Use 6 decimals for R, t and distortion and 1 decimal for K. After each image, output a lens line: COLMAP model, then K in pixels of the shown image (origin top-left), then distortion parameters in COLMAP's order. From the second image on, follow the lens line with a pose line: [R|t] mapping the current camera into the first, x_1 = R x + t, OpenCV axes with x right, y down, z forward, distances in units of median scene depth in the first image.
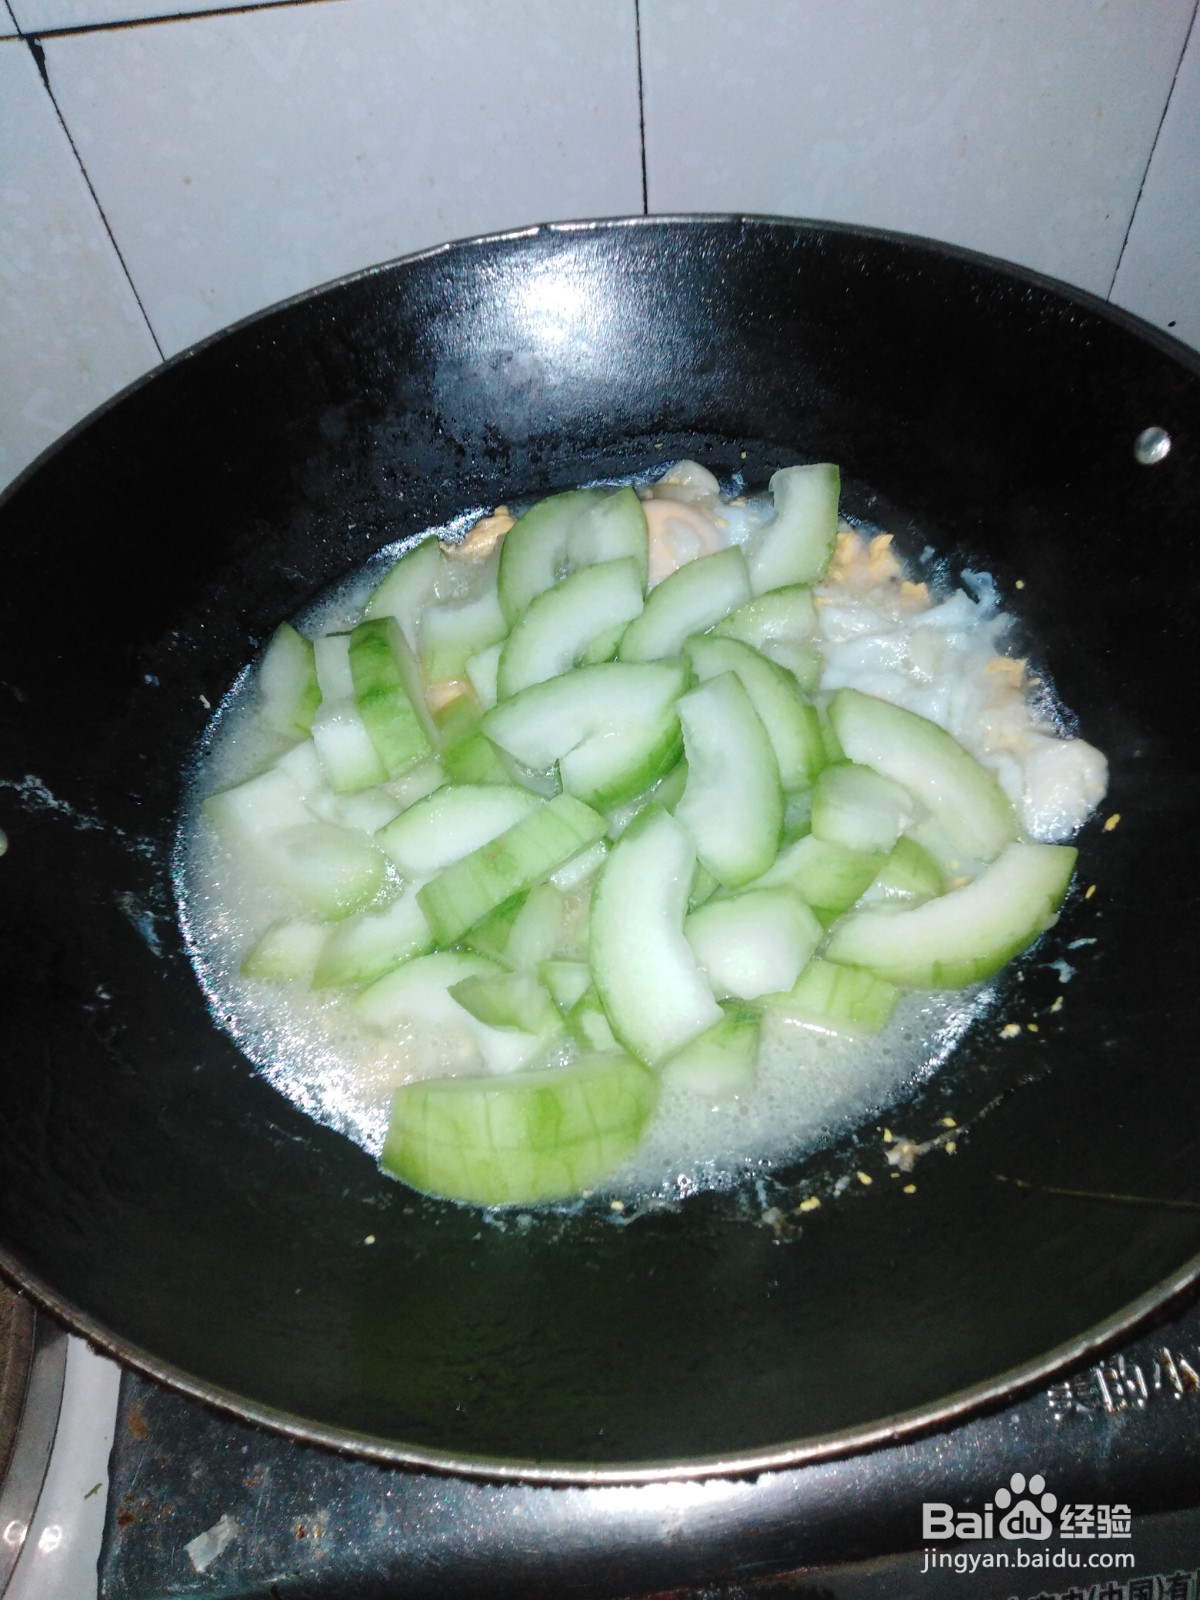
lens RADIAL K [[1163.5, 0, 600.0], [0, 1163.5, 800.0], [0, 0, 1]] dist [-0.083780, 0.051495]
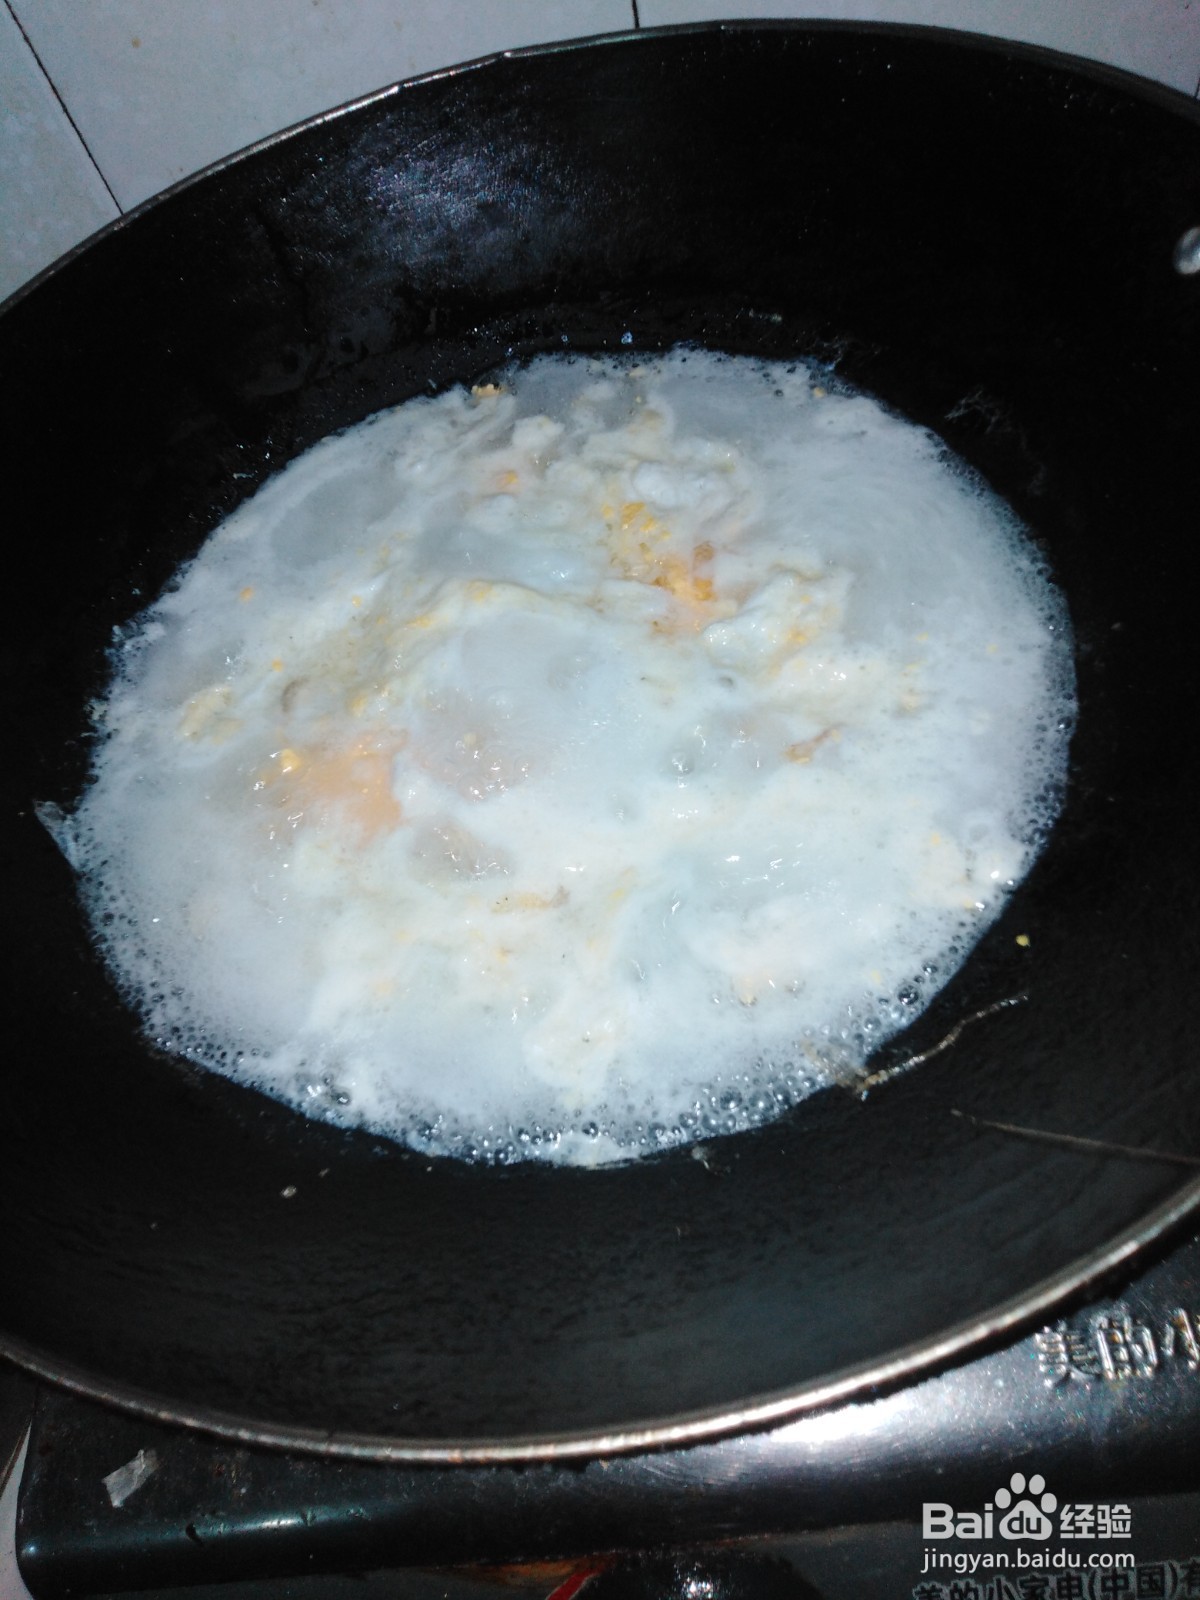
lens RADIAL K [[1163.5, 0, 600.0], [0, 1163.5, 800.0], [0, 0, 1]] dist [-0.083780, 0.051495]
pose [[0.994748, -0.015573, -0.101162, 0.156313], [0.022047, 0.997758, 0.063192, 0.035999], [0.099951, -0.065091, 0.992861, 0.130558]]
